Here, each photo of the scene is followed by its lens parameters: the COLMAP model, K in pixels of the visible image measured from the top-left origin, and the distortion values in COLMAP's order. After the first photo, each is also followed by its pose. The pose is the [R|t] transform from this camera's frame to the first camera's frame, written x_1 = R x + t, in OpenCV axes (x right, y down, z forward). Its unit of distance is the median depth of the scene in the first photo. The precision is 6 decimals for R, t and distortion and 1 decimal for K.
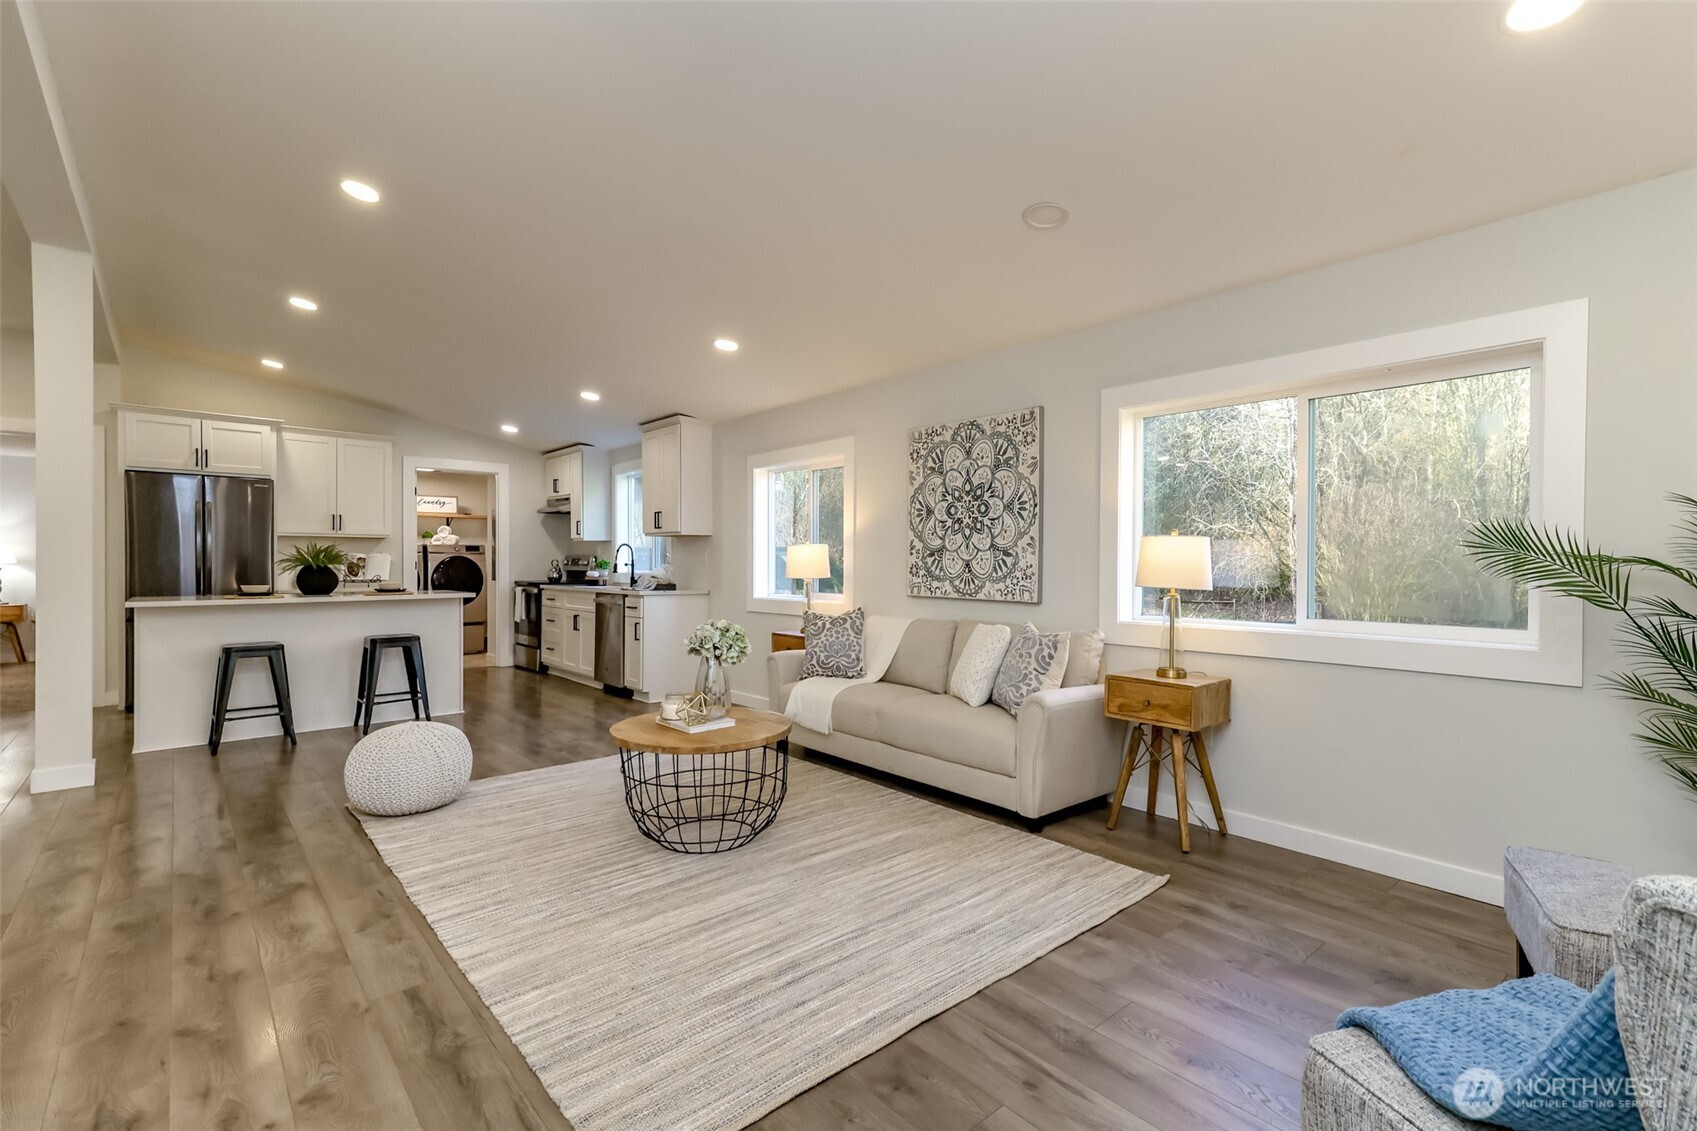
lens RADIAL K [[759.8, 0, 899.8], [0, 759.8, 568.0], [0, 0, 1]] dist [0.000828, -0.000087]
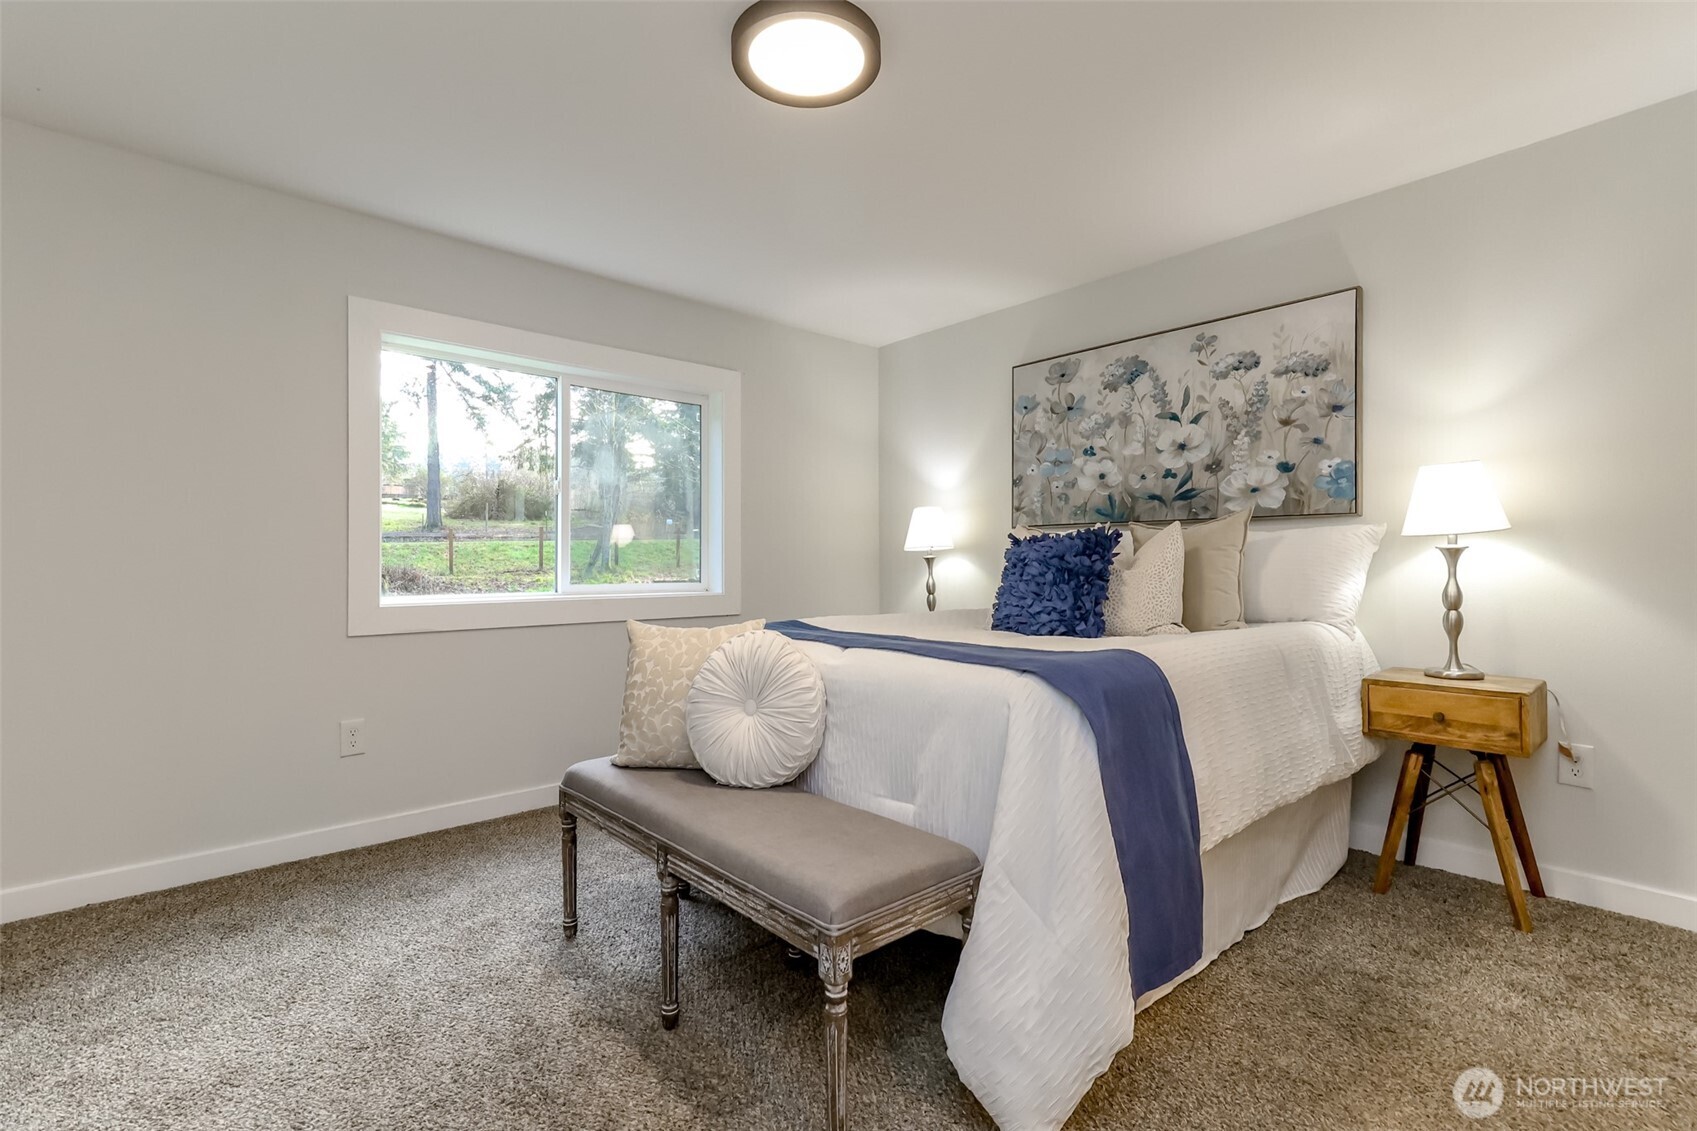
lens RADIAL K [[763.0, 0, 855.5], [0, 763.0, 561.6], [0, 0, 1]] dist [0.019920, 0.000028]
pose [[-0.032881, 0.001298, -0.999458, -1.394369], [-0.006916, 0.999975, 0.001526, 0.008028], [0.999435, 0.006962, -0.032871, 1.230656]]
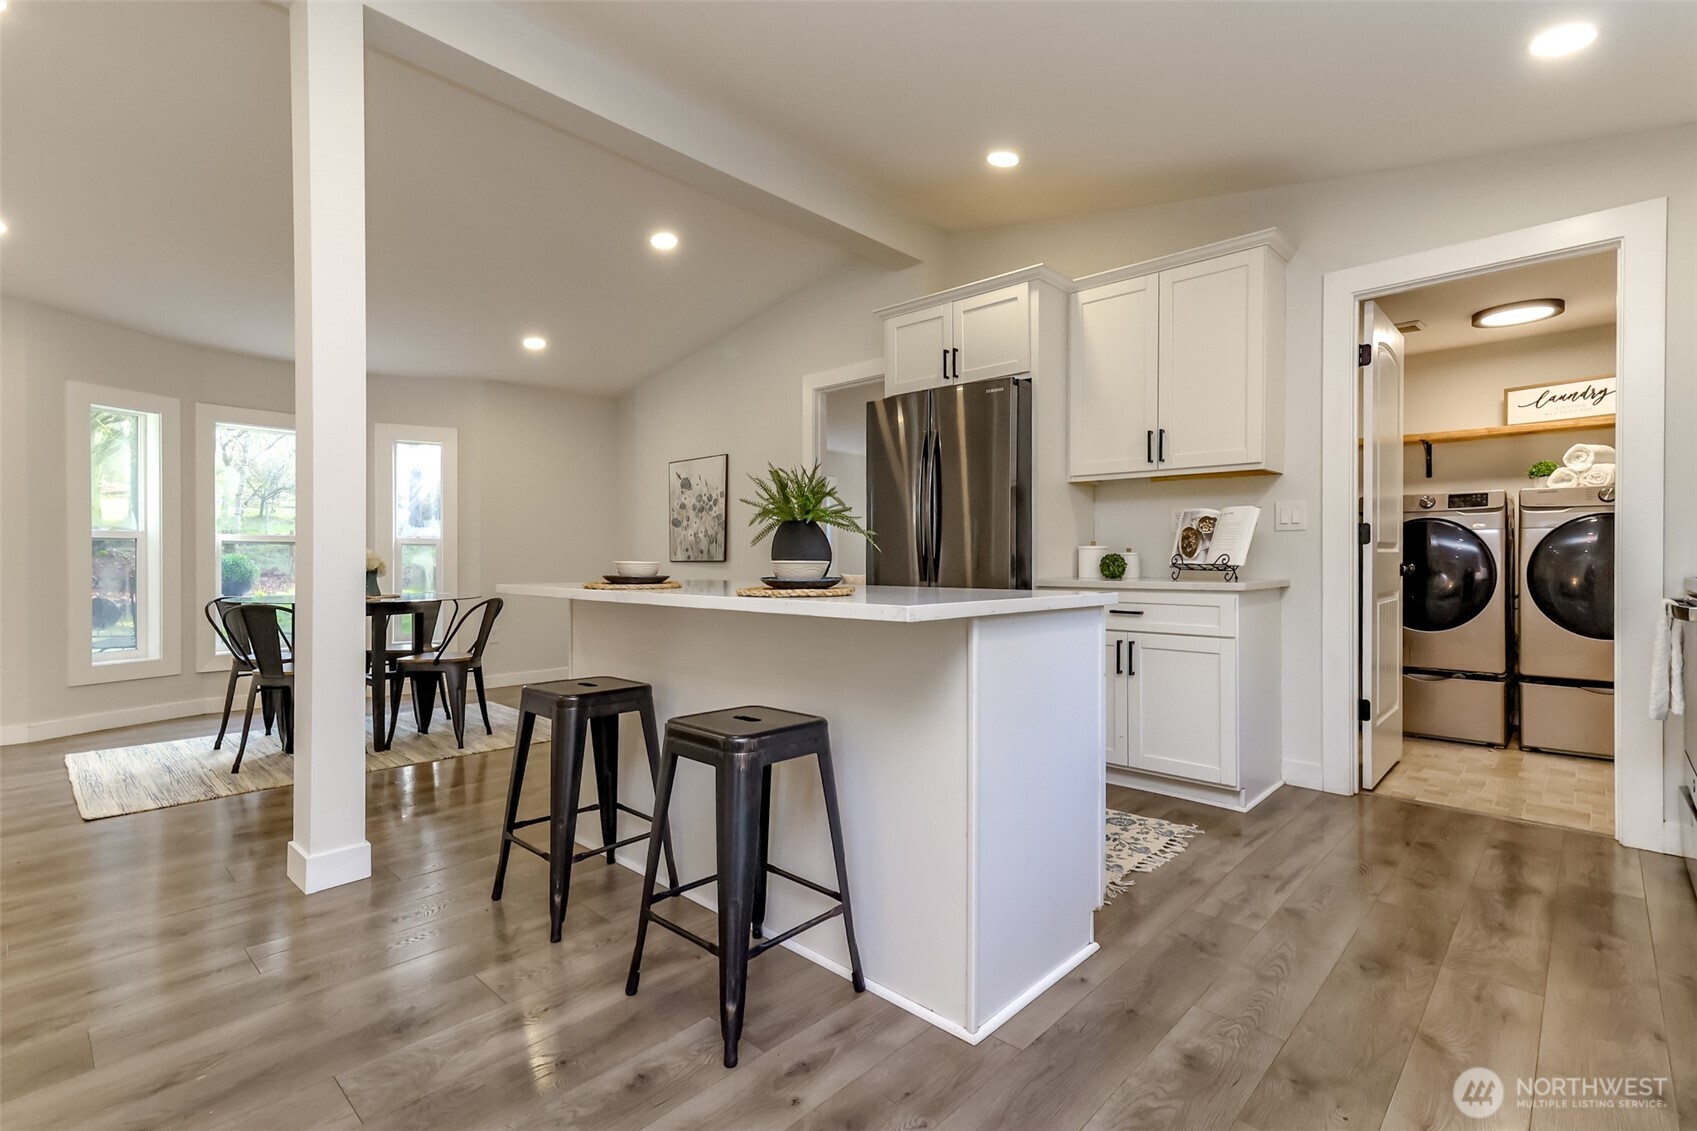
lens RADIAL K [[789.4, 0, 848.5], [0, 789.4, 565.5], [0, 0, 1]] dist [0.019086, 0.000056]
pose [[0.054209, 0.007100, -0.998504, -0.317028], [-0.006140, 0.999958, 0.006777, 0.019481], [0.998511, 0.005764, 0.054250, 1.023344]]
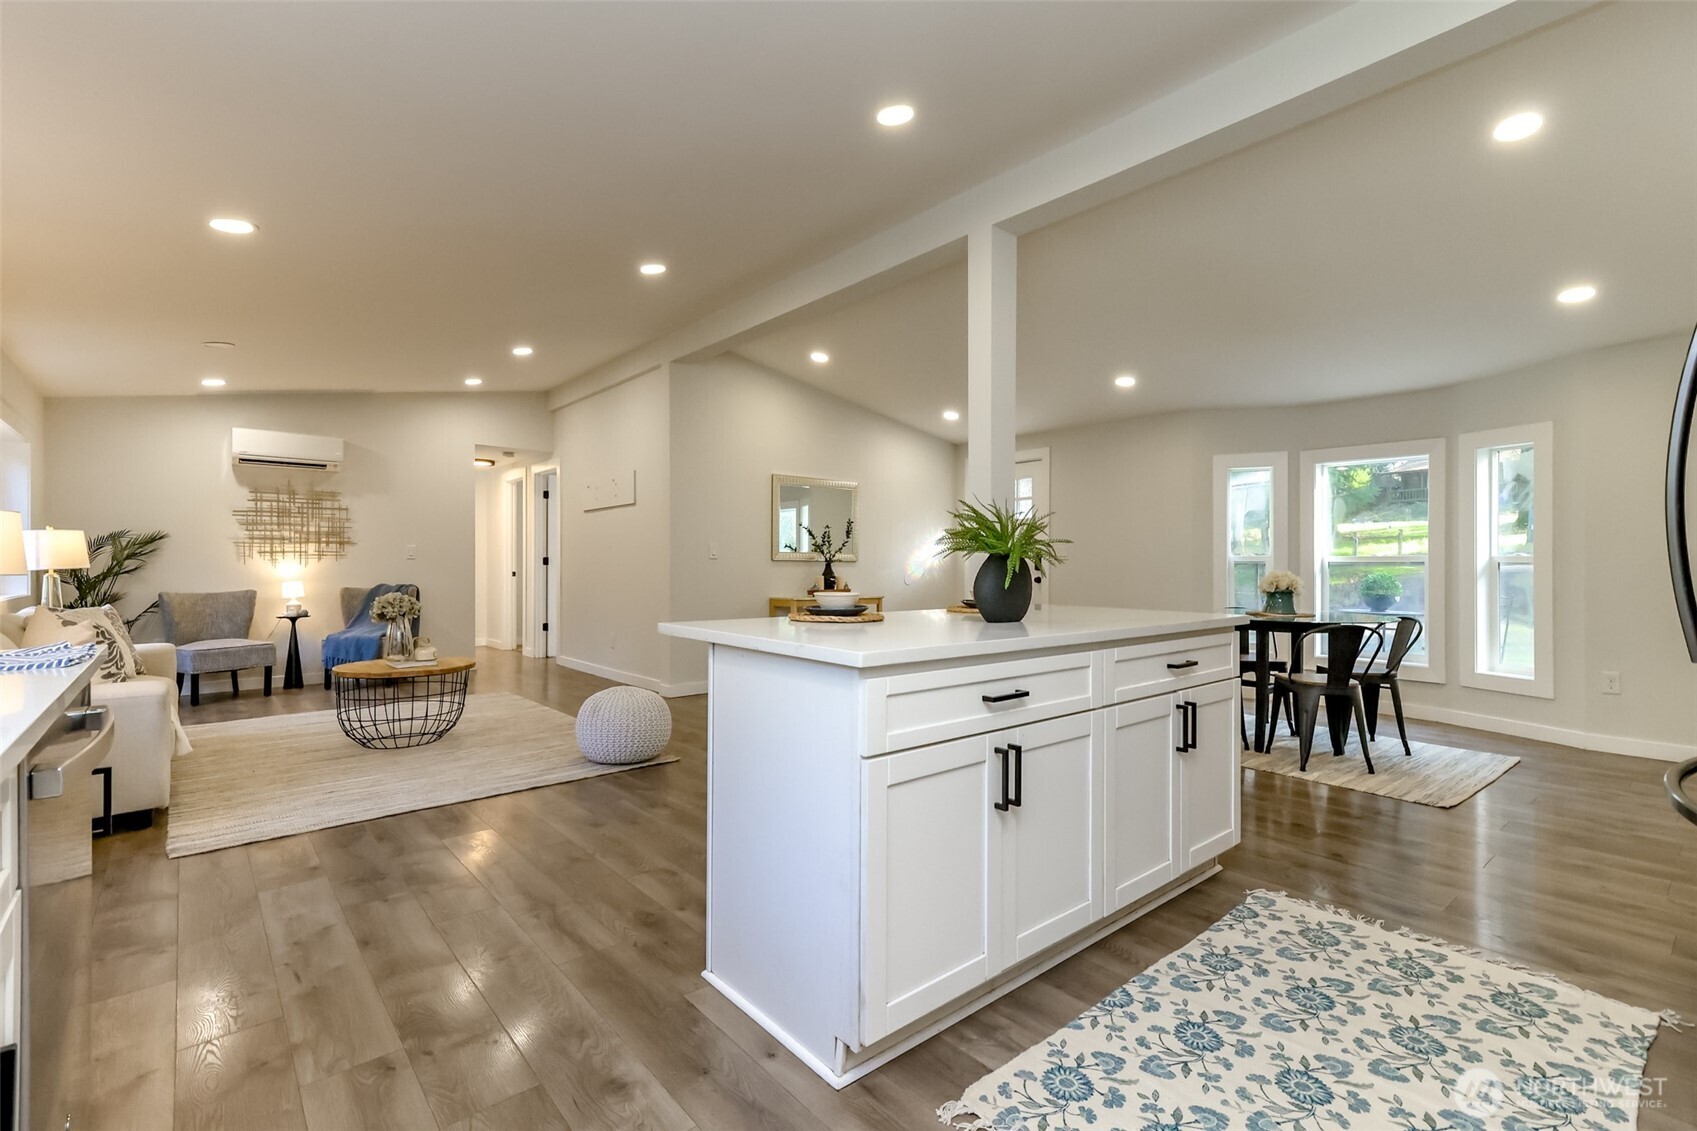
lens RADIAL K [[763.0, 0, 855.5], [0, 763.0, 561.6], [0, 0, 1]] dist [0.019920, 0.000028]
pose [[-0.998752, -0.005620, 0.049625, -0.719107], [-0.005524, 0.999983, 0.002071, 0.001464], [-0.049636, 0.001795, -0.998766, 1.469589]]
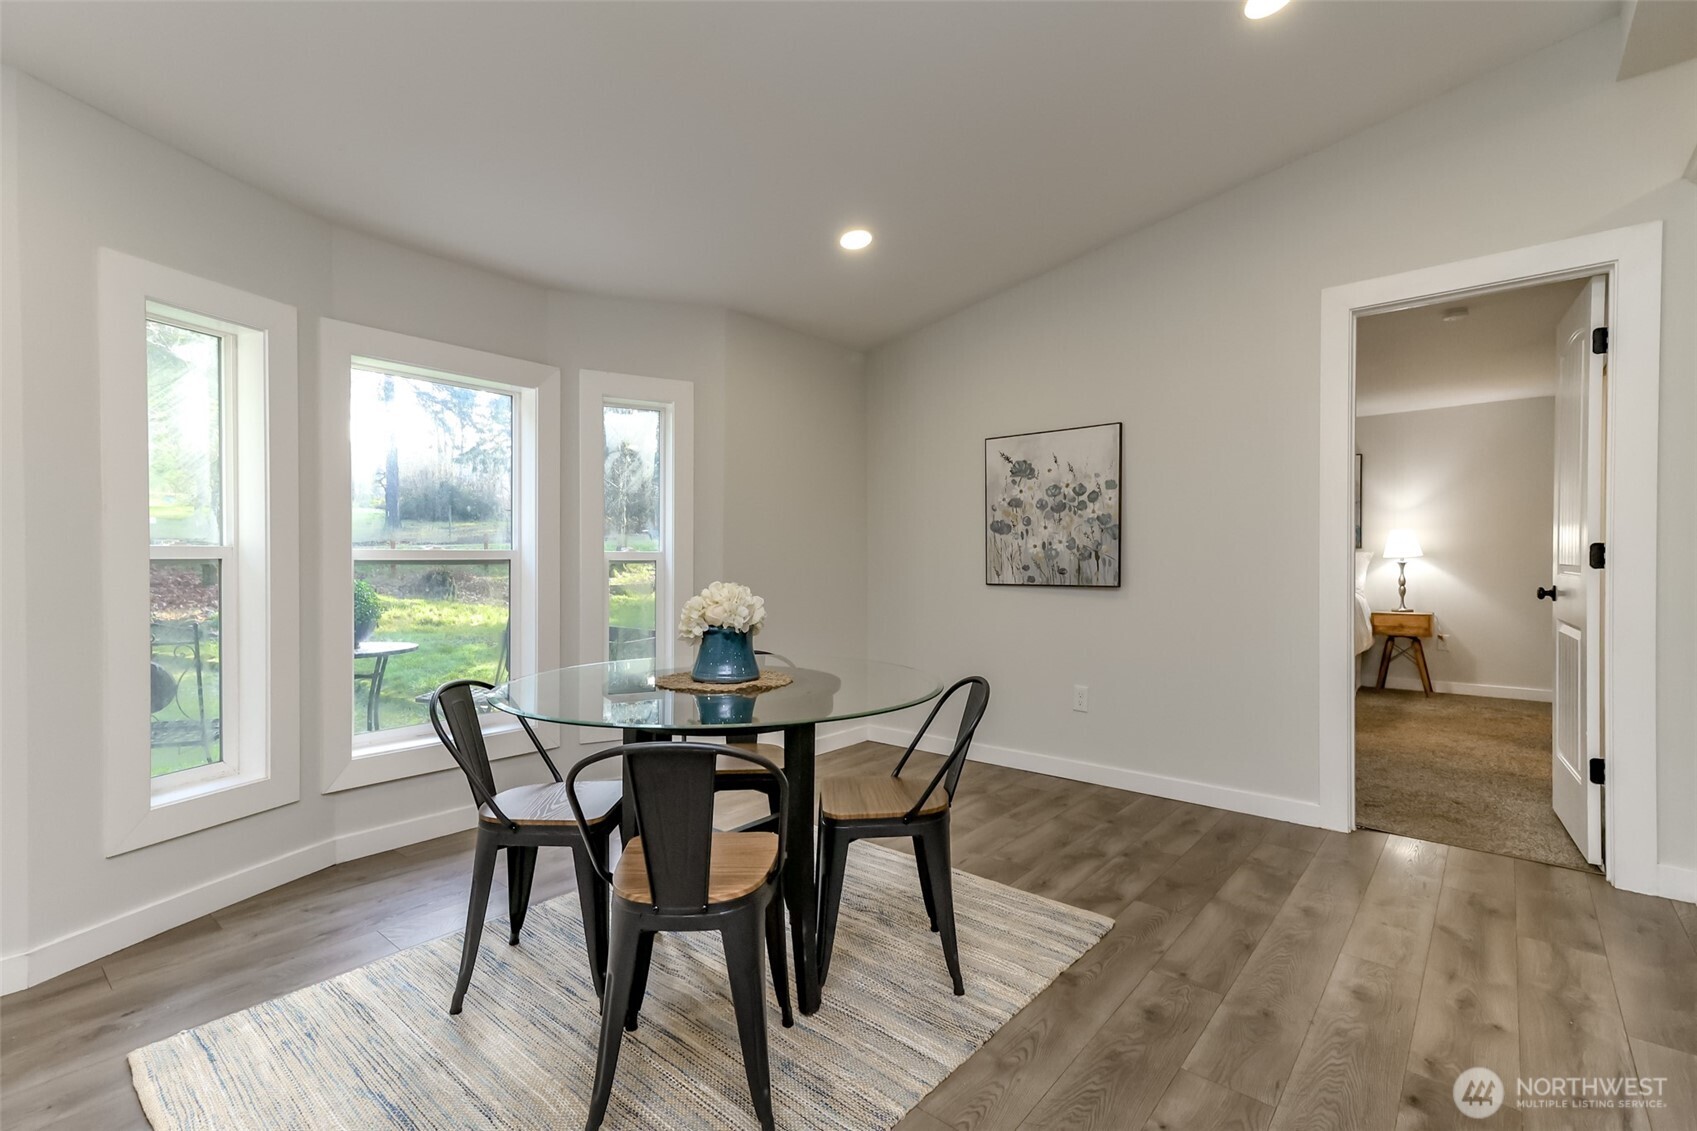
lens RADIAL K [[777.8, 0, 850.8], [0, 777.8, 564.7], [0, 0, 1]] dist [0.025286, 0.000548]
pose [[0.114313, 0.005906, -0.993427, -0.750943], [-0.004632, 0.999975, 0.005412, -0.000892], [0.993434, 0.003983, 0.114337, 0.584441]]
